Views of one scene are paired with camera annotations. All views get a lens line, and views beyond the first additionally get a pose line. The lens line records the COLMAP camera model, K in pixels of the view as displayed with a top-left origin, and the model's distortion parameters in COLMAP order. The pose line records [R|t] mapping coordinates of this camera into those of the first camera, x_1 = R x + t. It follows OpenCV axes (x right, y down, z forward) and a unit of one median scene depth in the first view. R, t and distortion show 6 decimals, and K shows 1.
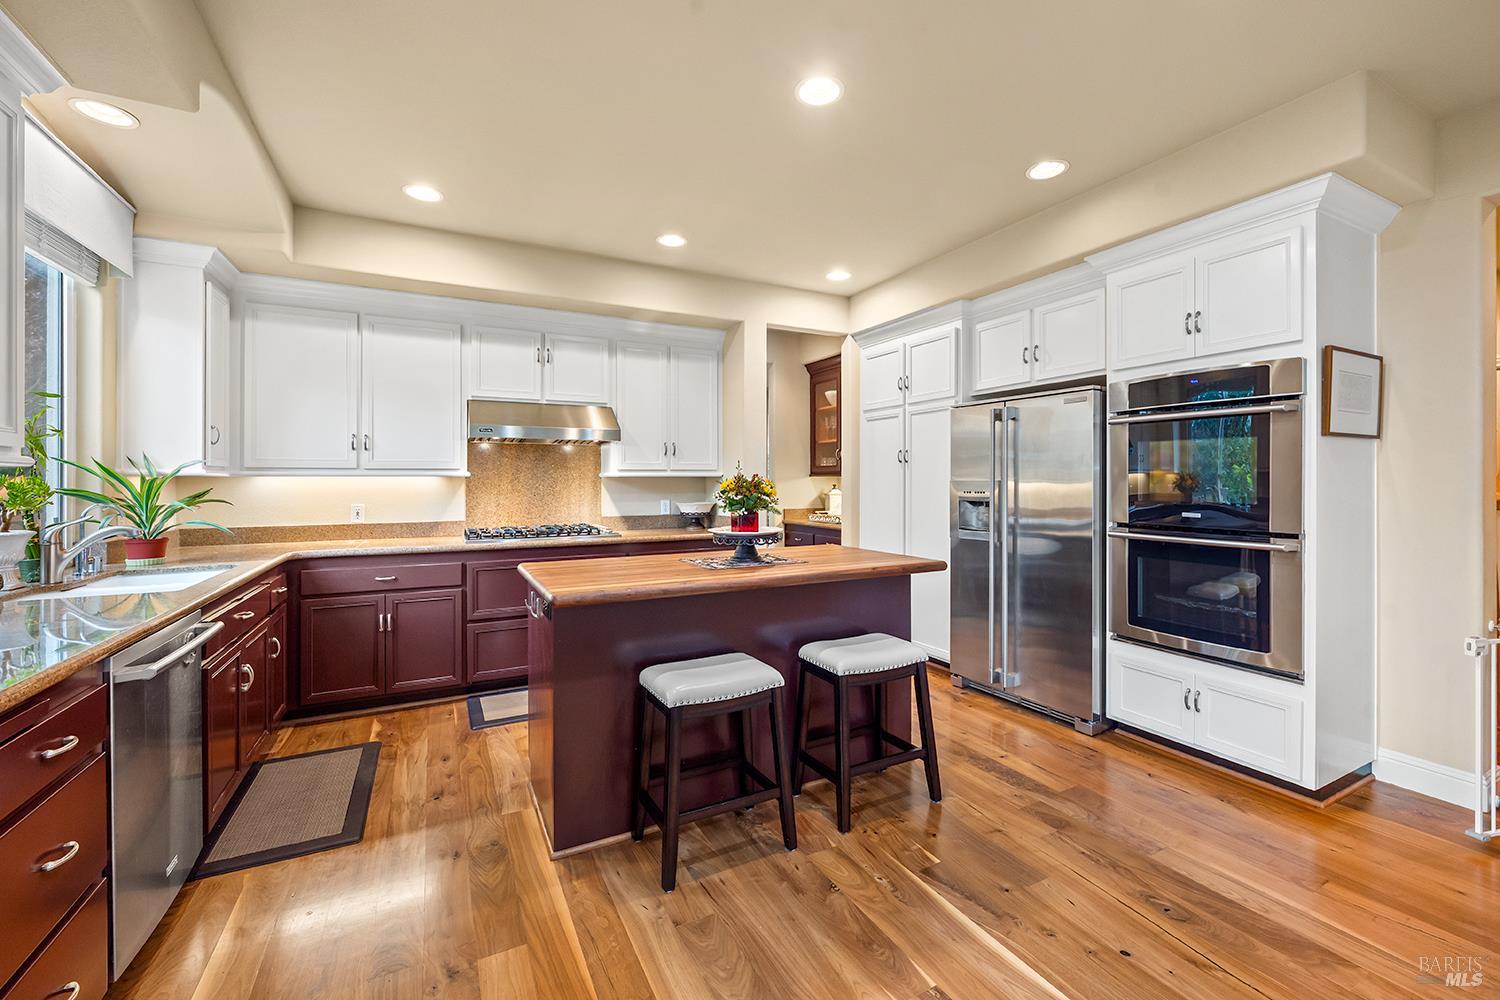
lens RADIAL K [[608.1, 0, 750.1], [0, 608.1, 484.1], [0, 0, 1]] dist [-0.001086, 0.000030]
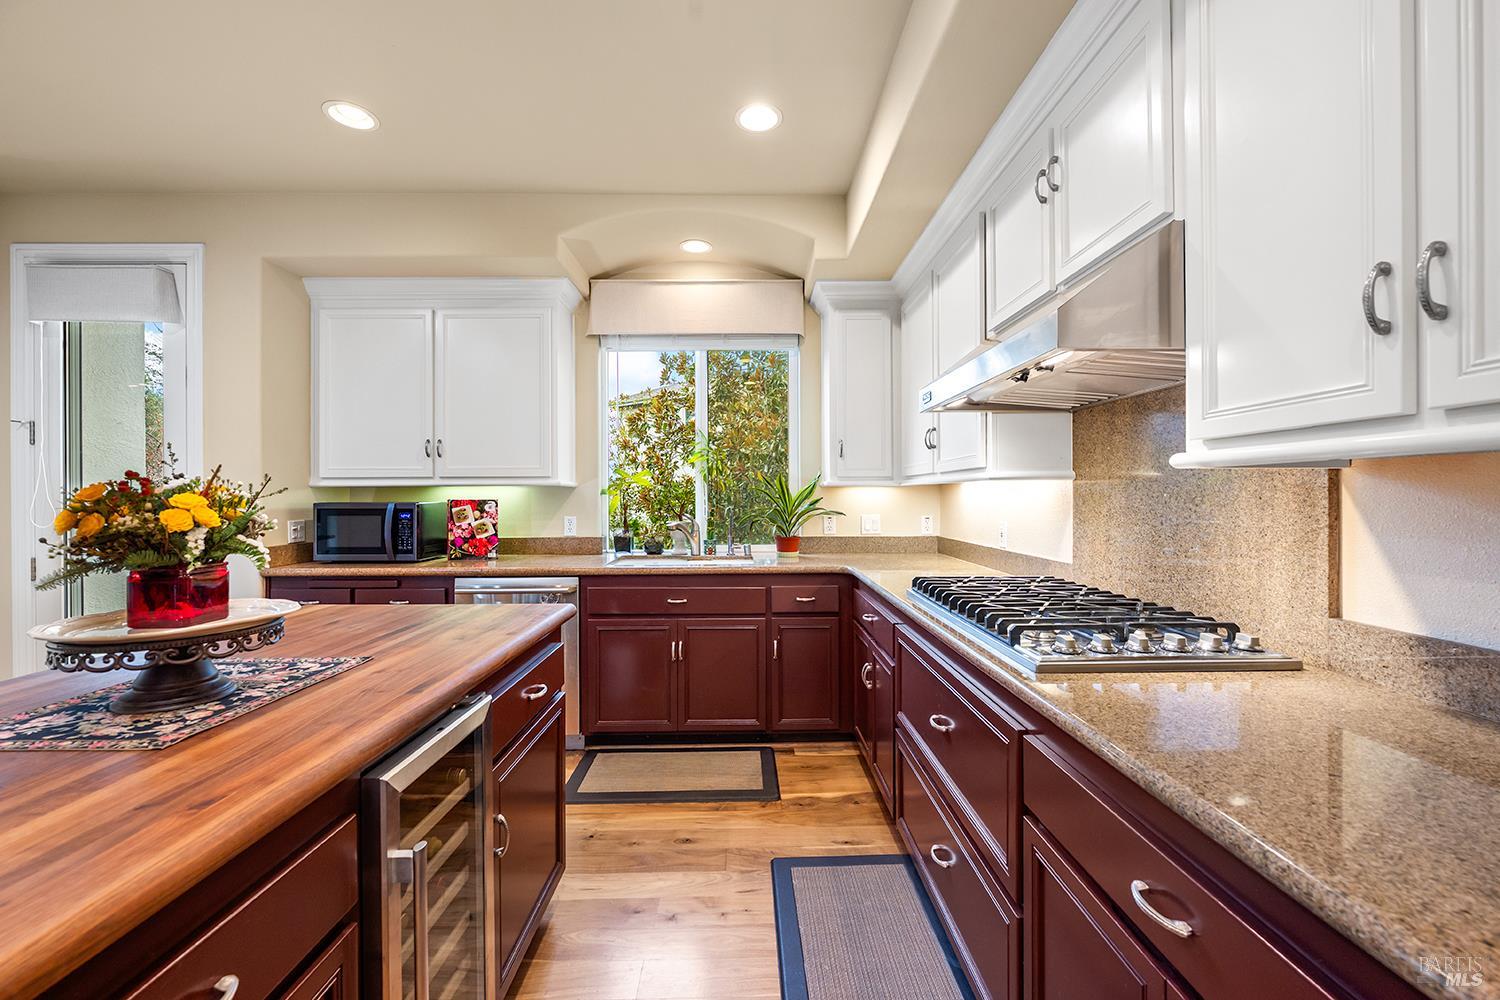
lens RADIAL K [[599.4, 0, 750.4], [0, 599.4, 496.9], [0, 0, 1]] dist [-0.005116, 0.000111]
pose [[-0.453685, 0.005672, -0.891144, 0.149491], [-0.000821, 0.999977, 0.006782, -0.000932], [0.891162, 0.003809, -0.453670, 1.337004]]
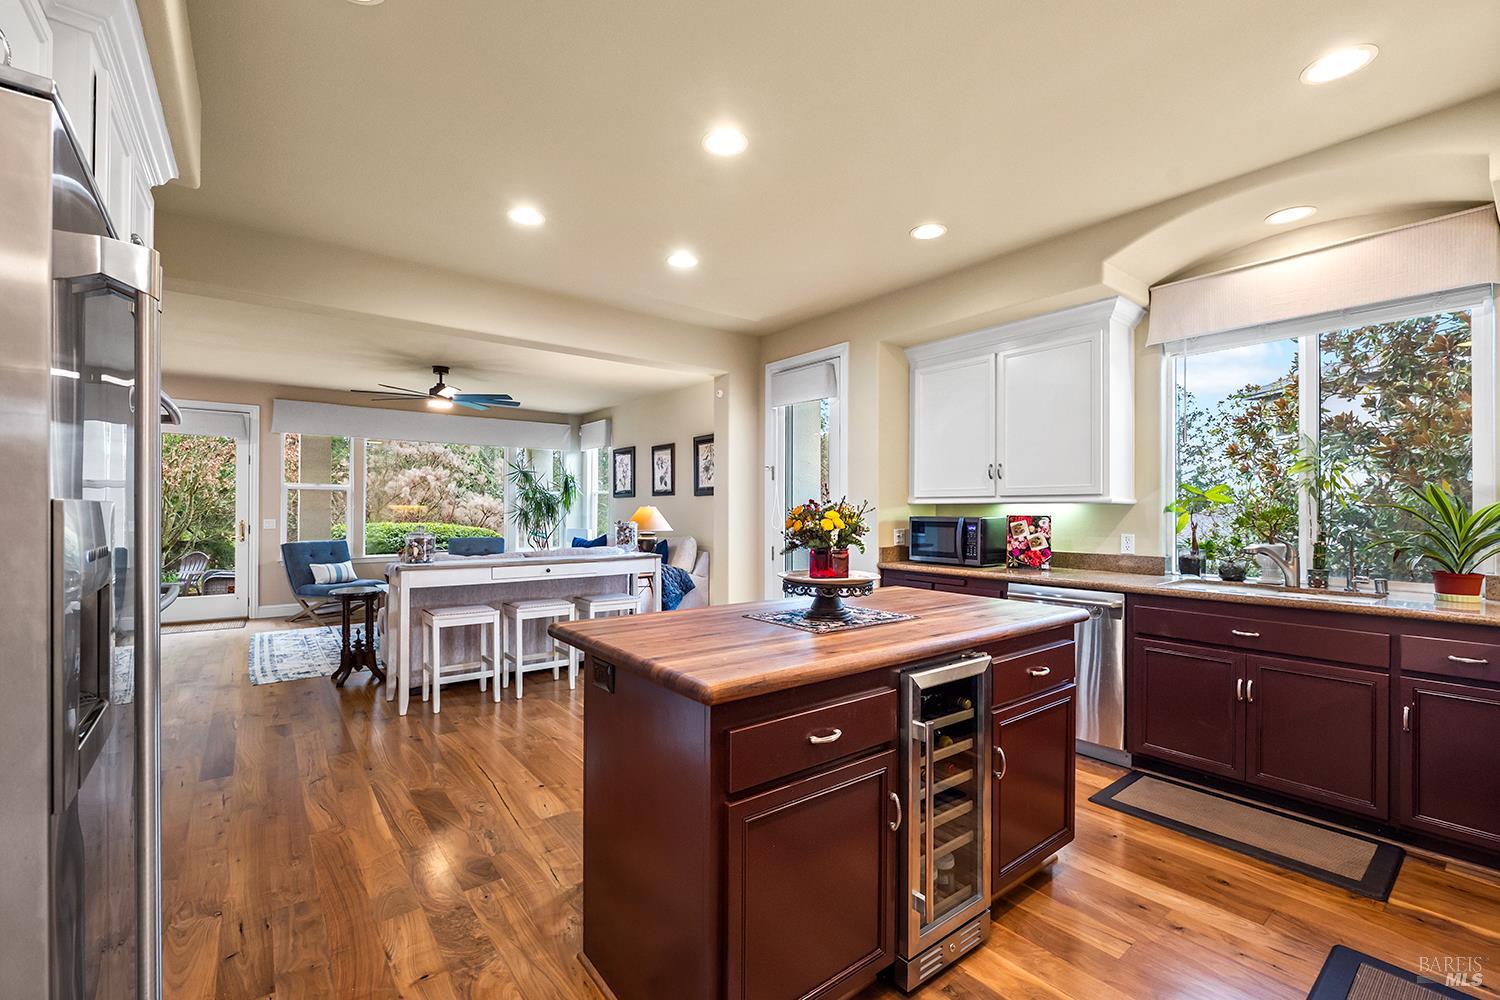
lens RADIAL K [[624.1, 0, 734.6], [0, 624.1, 508.0], [0, 0, 1]] dist [-0.008583, -0.000139]
pose [[-0.985974, -0.003260, -0.166864, 0.207644], [-0.003759, 0.999989, 0.002675, -0.004653], [0.166854, 0.003265, -0.985976, 1.540547]]
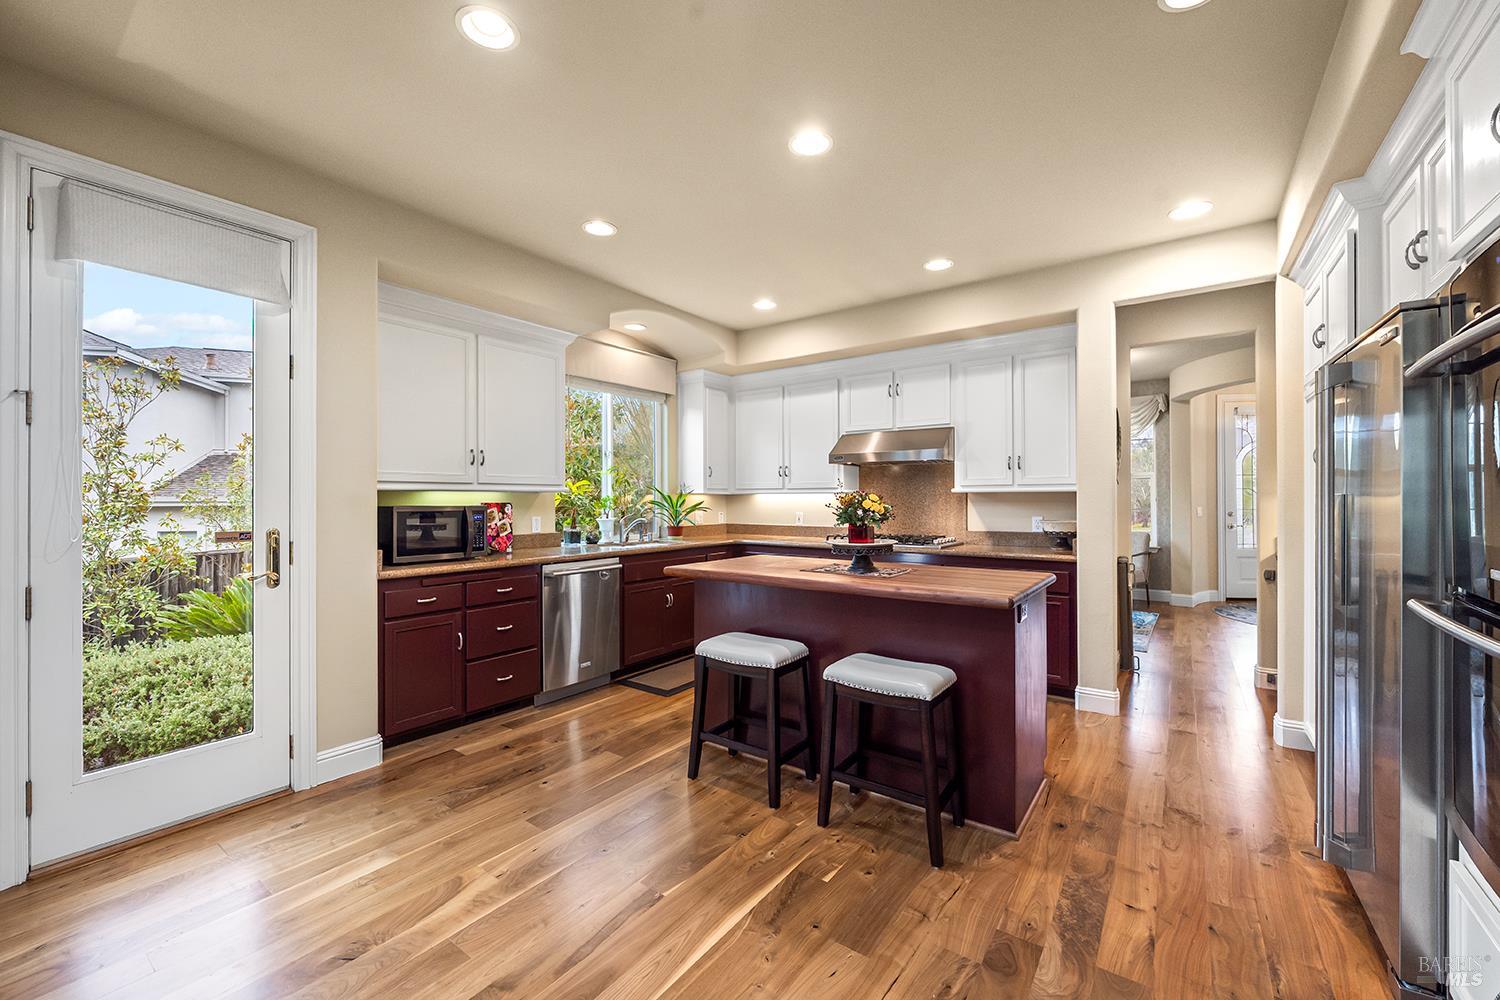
lens RADIAL K [[599.4, 0, 750.4], [0, 599.4, 496.9], [0, 0, 1]] dist [-0.005116, 0.000111]
pose [[0.443931, -0.002824, -0.896056, 0.771492], [-0.004237, 0.999977, -0.005251, 0.003567], [0.896051, 0.006127, 0.443909, 0.313007]]
